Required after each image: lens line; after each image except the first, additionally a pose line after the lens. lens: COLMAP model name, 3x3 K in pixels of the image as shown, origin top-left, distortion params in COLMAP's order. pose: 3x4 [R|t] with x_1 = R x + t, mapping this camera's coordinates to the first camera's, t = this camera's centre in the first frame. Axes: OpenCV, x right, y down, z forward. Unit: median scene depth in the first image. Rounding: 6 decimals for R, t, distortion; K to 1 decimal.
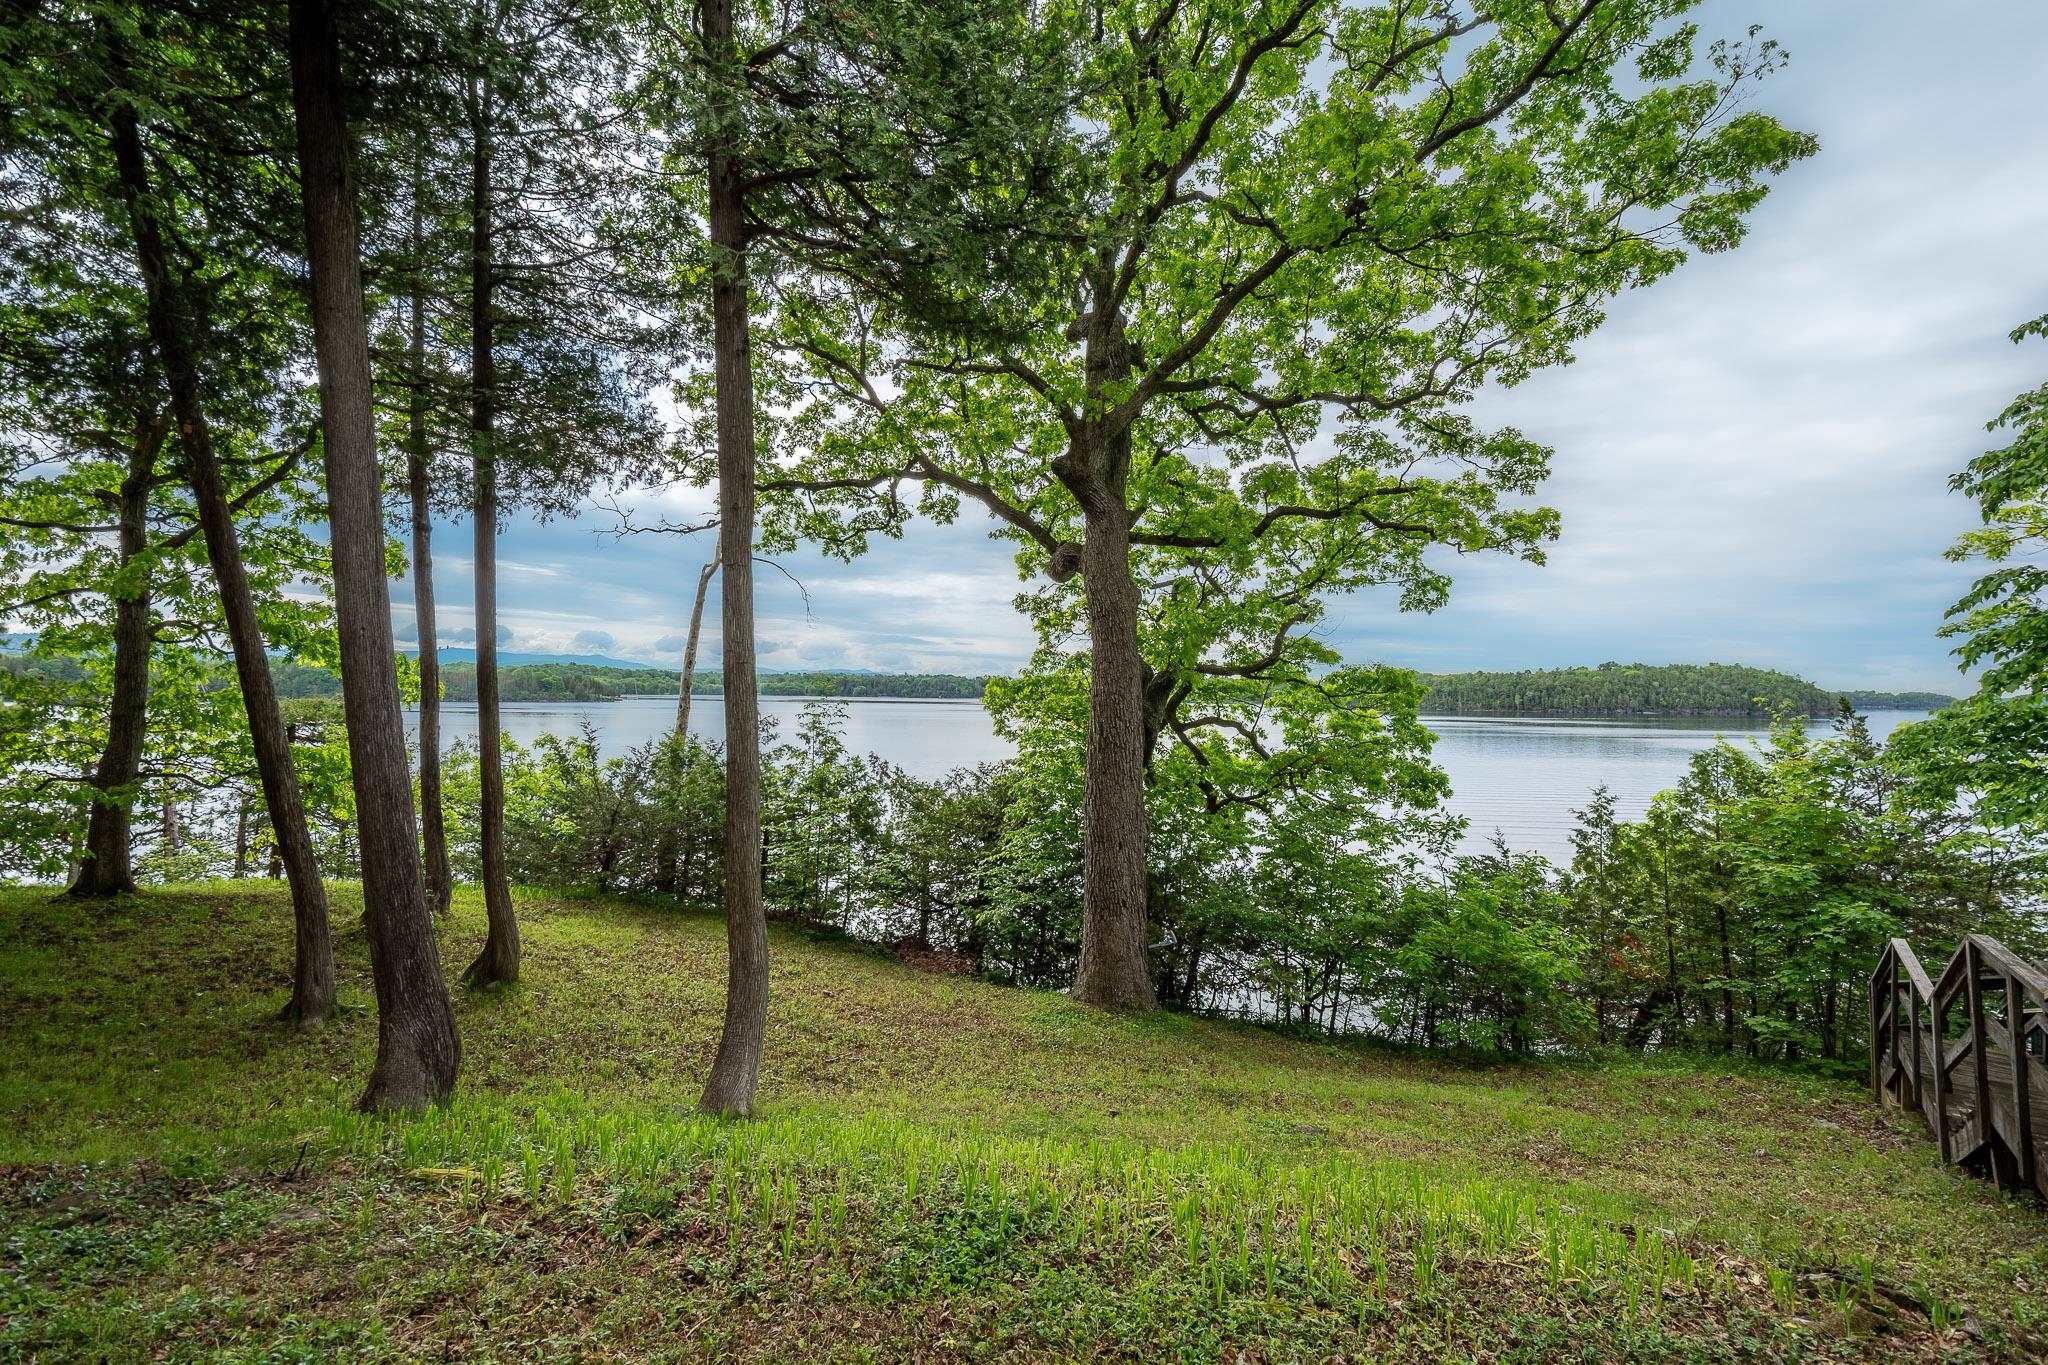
lens RADIAL K [[912.9, 0, 1020.2], [0, 912.9, 685.7], [0, 0, 1]] dist [0.003260, 0.000494]
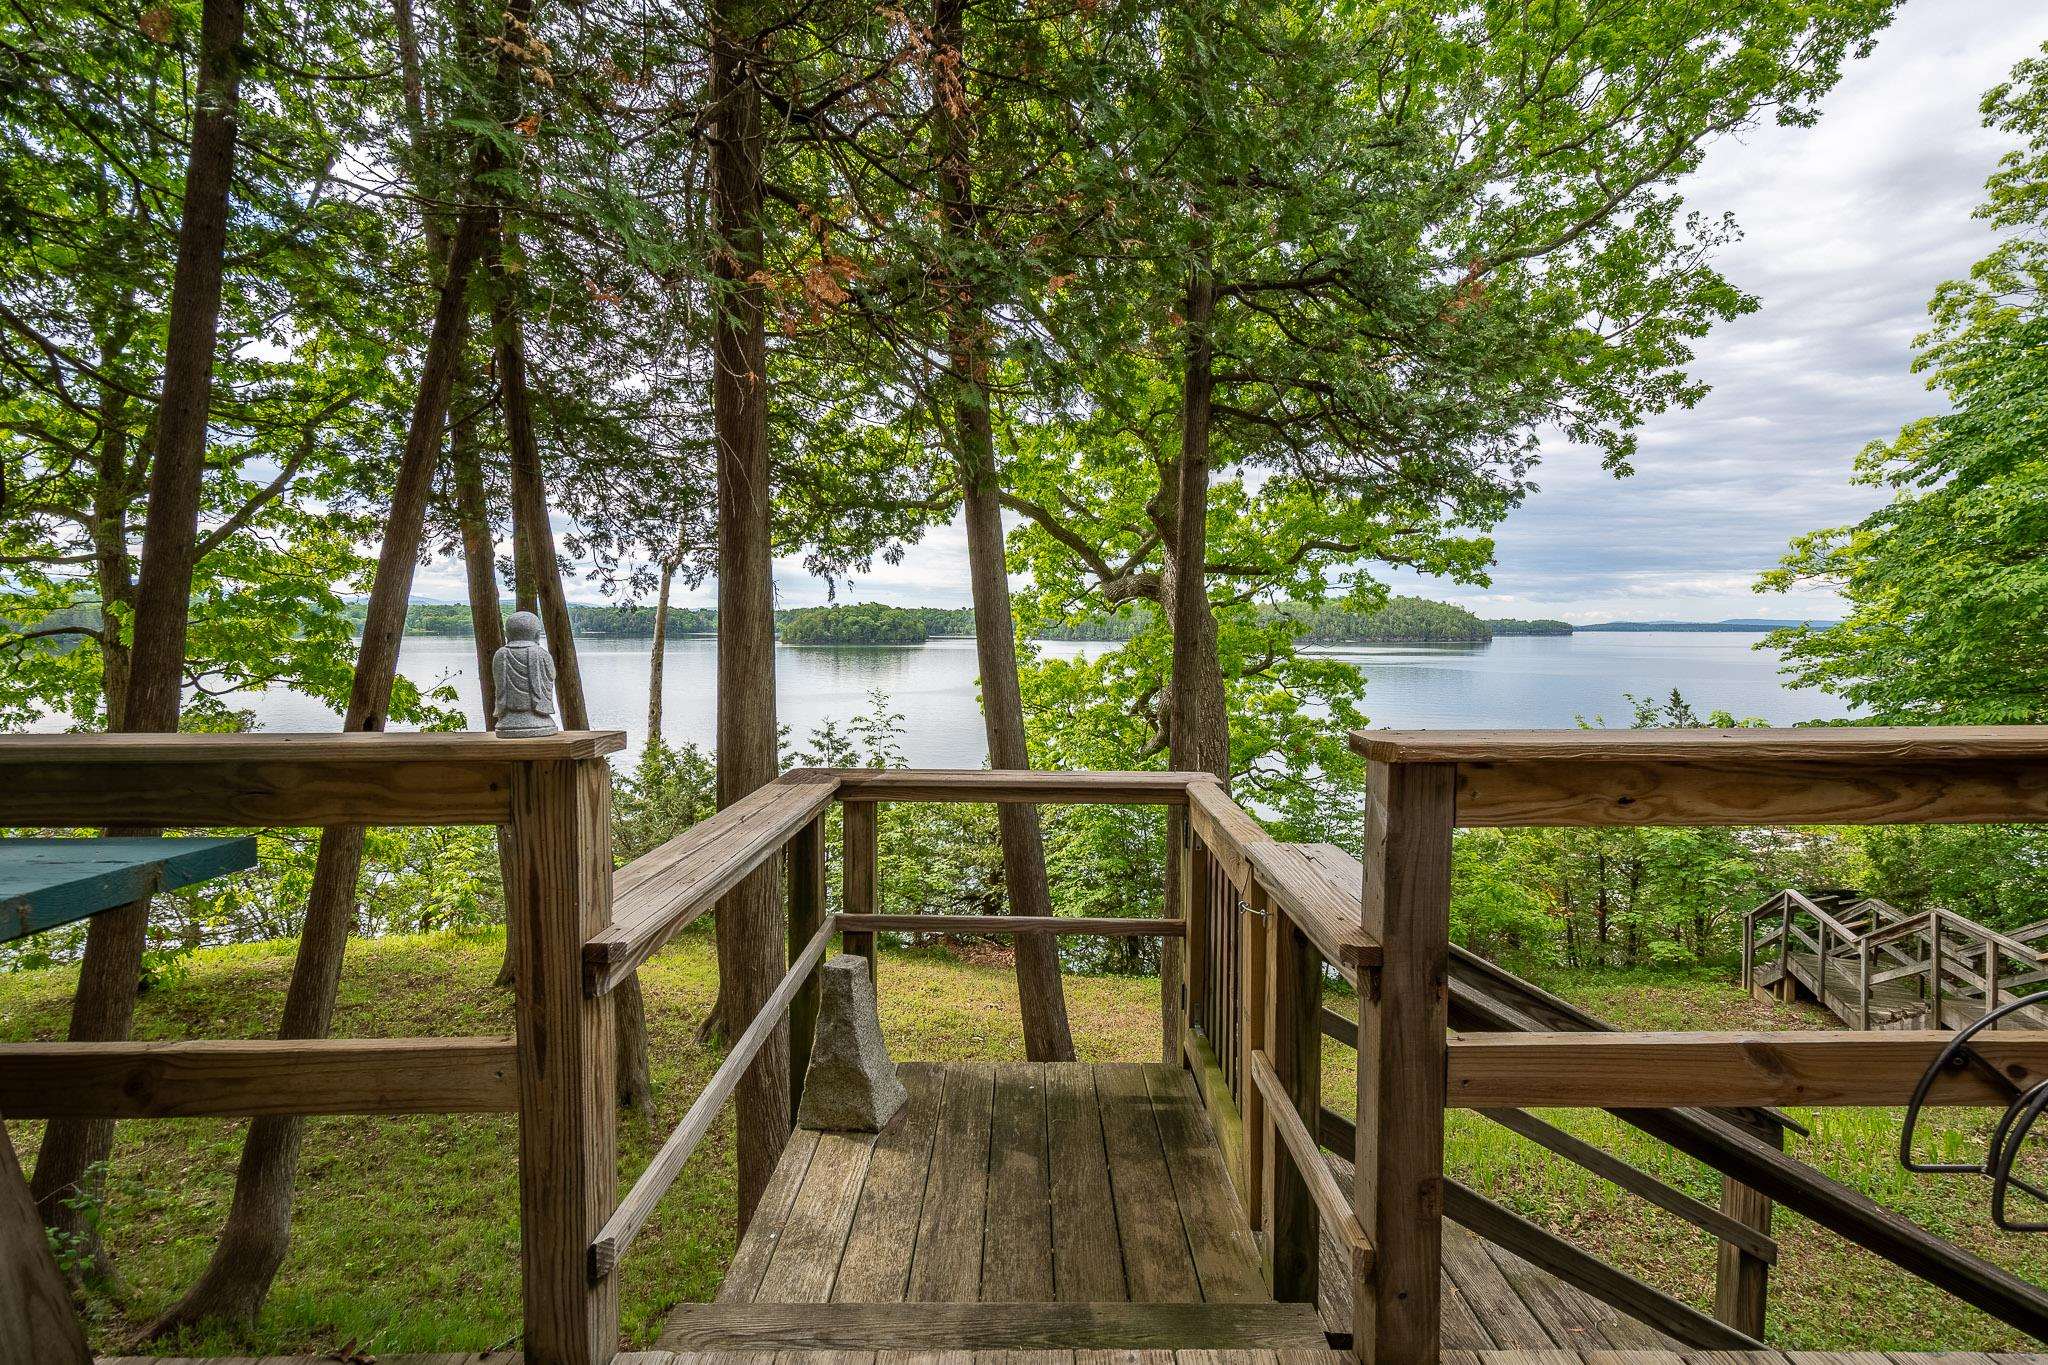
lens RADIAL K [[912.9, 0, 1039.6], [0, 912.9, 682.1], [0, 0, 1]] dist [0.003260, 0.000494]
pose [[0.962894, -0.027812, 0.268444, -0.397991], [0.009389, 0.997526, 0.069669, -0.115517], [-0.269718, -0.064563, 0.960773, -0.024032]]
